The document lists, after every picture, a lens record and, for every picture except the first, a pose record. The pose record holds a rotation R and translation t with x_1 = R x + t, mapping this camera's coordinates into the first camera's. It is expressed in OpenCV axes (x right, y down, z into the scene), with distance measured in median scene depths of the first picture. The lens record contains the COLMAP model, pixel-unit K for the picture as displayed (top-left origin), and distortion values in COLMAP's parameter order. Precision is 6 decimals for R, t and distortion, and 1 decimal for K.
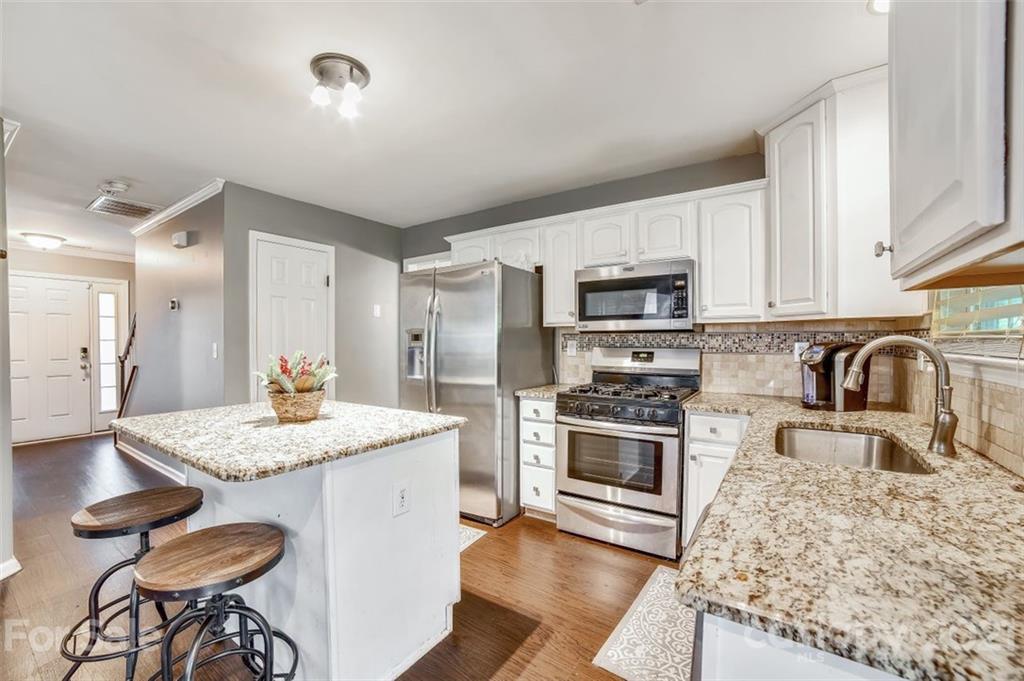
lens RADIAL K [[422.6, 0, 510.2], [0, 422.6, 344.1], [0, 0, 1]] dist [-0.068947, 0.023850]
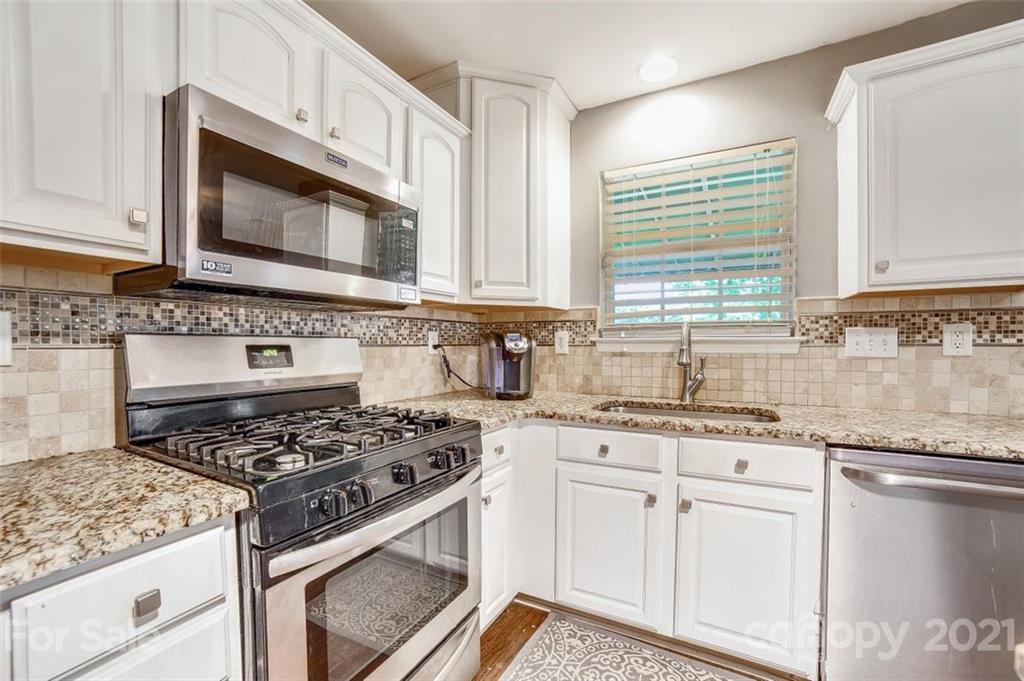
lens RADIAL K [[426.3, 0, 508.3], [0, 426.3, 353.7], [0, 0, 1]] dist [-0.085844, 0.034605]
pose [[-0.104137, -0.019144, 0.994379, -0.188768], [0.012113, 0.999716, 0.020515, 0.024013], [-0.994489, 0.014182, -0.103875, 0.879350]]
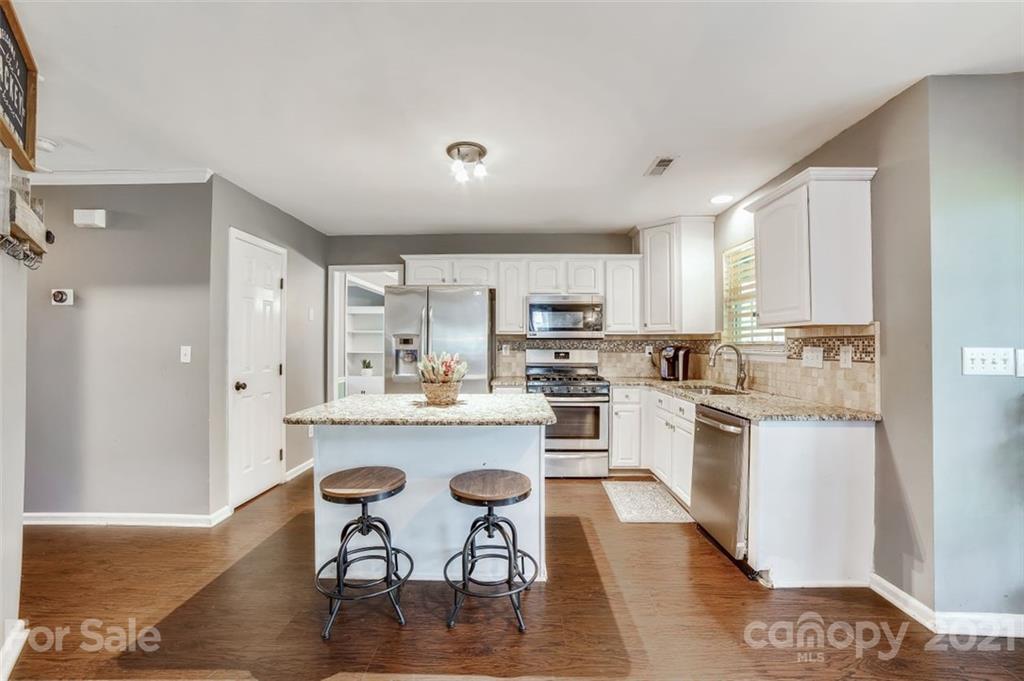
lens RADIAL K [[417.1, 0, 515.4], [0, 417.1, 334.4], [0, 0, 1]] dist [-0.059113, 0.000321]
pose [[0.831270, 0.017199, 0.555603, -0.729452], [0.000488, 0.999498, -0.031671, 0.002161], [-0.555869, 0.026598, 0.830844, -0.166015]]
